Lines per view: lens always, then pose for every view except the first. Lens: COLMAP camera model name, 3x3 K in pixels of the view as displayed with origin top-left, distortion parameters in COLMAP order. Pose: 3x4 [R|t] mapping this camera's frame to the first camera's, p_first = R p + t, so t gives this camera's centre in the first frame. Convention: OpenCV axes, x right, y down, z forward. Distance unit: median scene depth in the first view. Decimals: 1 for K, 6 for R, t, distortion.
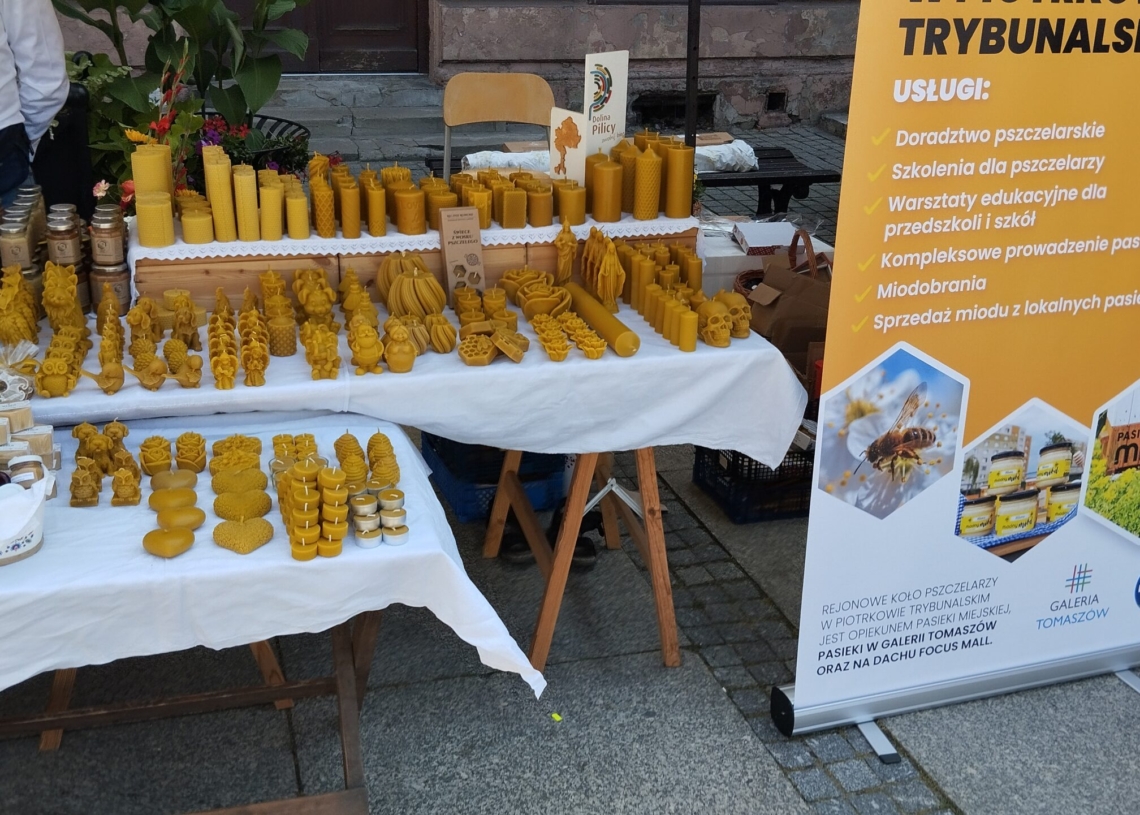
lens RADIAL K [[1236.6, 0, 570.0], [0, 1236.6, 407.5], [0, 0, 1]] dist [0.004965, 0.002602]
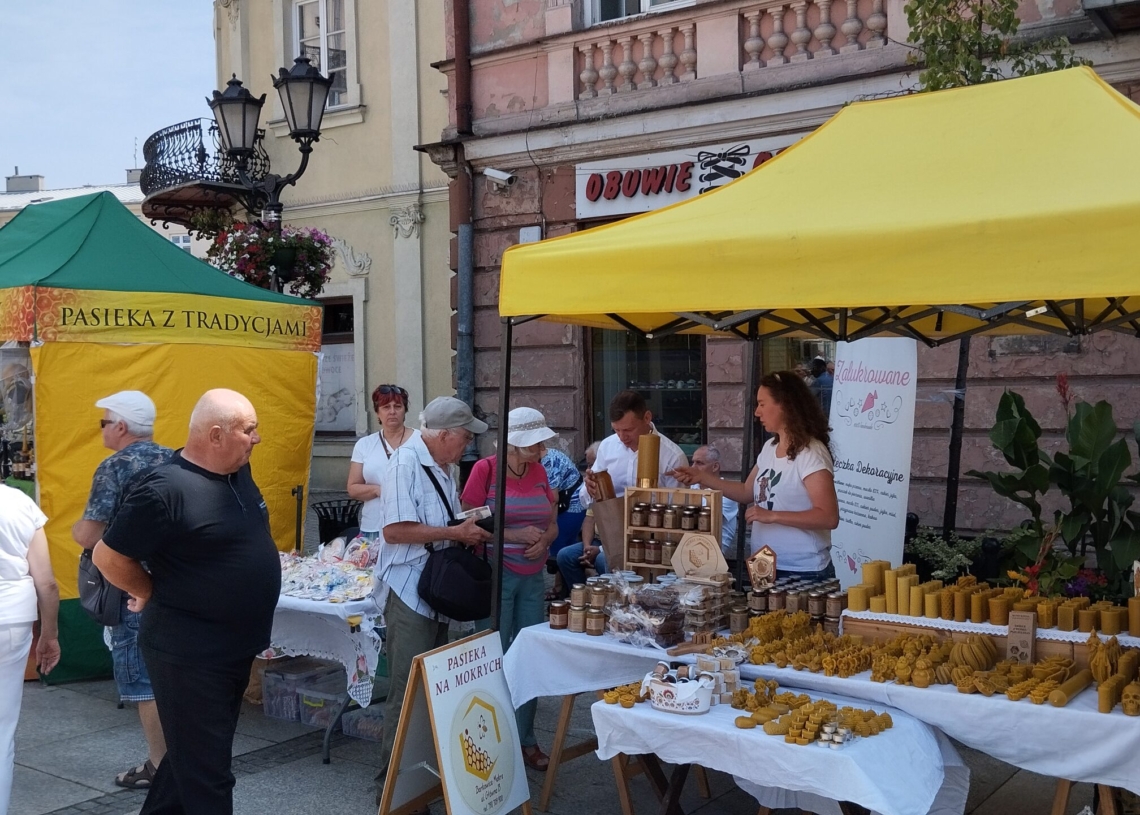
lens RADIAL K [[1236.6, 0, 570.0], [0, 1236.6, 407.5], [0, 0, 1]] dist [0.004965, 0.002602]
pose [[0.578685, -0.030276, -0.814989, 0.946792], [-0.268662, 0.936454, -0.225553, 0.119319], [0.770029, 0.349481, 0.533778, -0.440401]]
